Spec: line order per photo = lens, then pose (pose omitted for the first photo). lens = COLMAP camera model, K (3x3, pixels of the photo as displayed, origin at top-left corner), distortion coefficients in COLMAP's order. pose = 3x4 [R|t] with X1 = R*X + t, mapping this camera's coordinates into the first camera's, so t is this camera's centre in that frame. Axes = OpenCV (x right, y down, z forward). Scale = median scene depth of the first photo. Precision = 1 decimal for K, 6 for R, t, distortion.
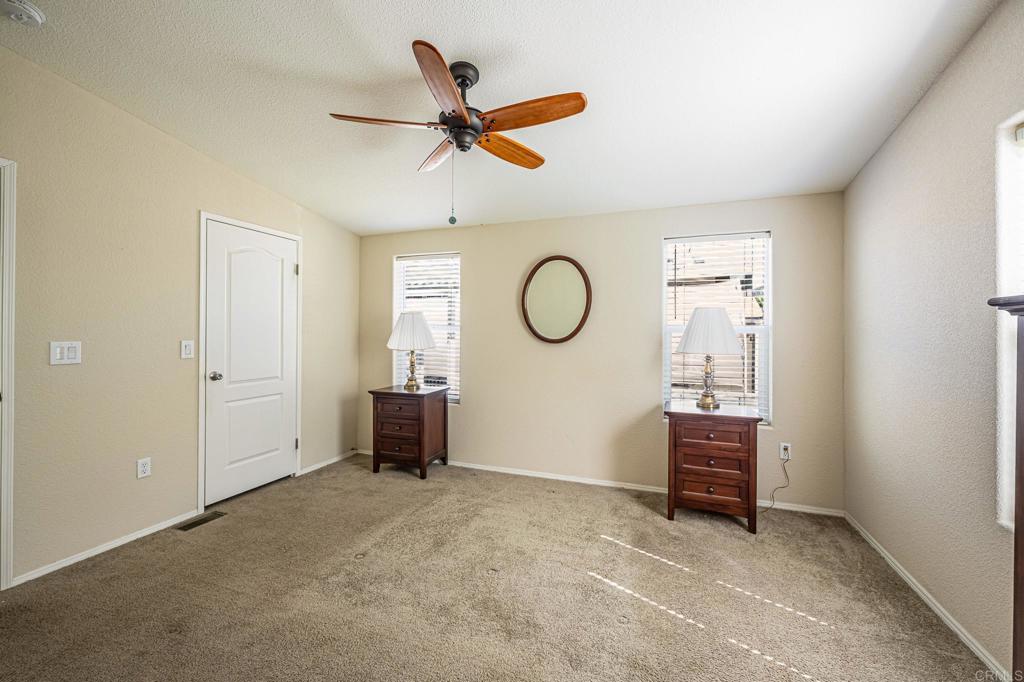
lens RADIAL K [[422.7, 0, 512.2], [0, 422.7, 332.7], [0, 0, 1]] dist [0.000460, -0.001021]
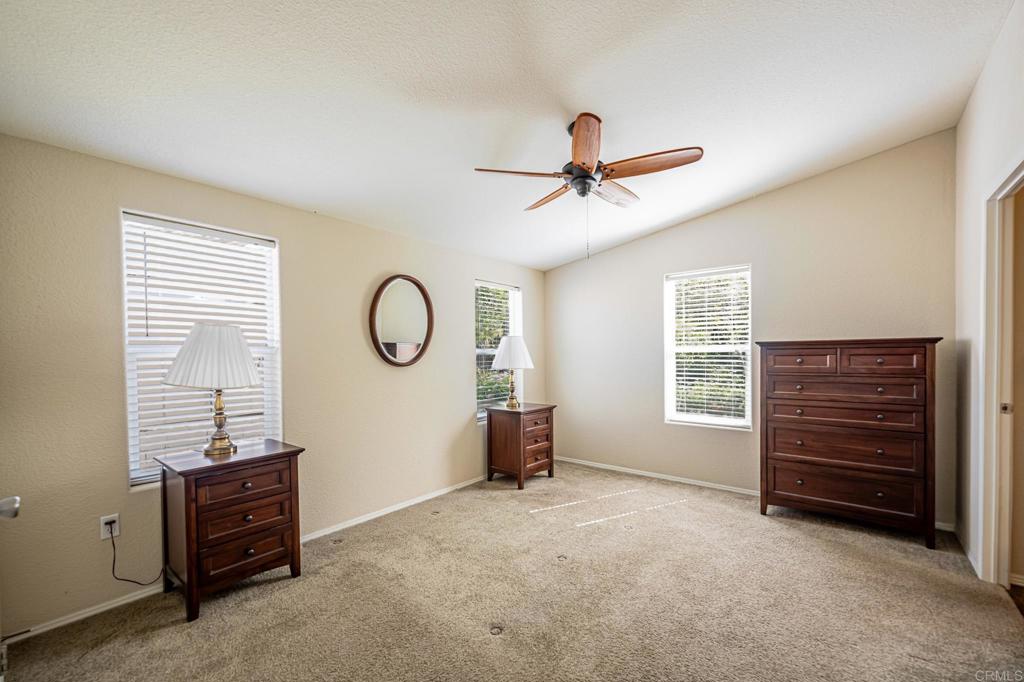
lens RADIAL K [[422.7, 0, 508.0], [0, 422.7, 361.3], [0, 0, 1]] dist [0.000460, -0.001021]
pose [[0.317271, -0.028466, 0.947908, -0.827758], [0.004740, 0.999585, 0.028431, -0.013515], [-0.948323, -0.004527, 0.317274, 0.532004]]
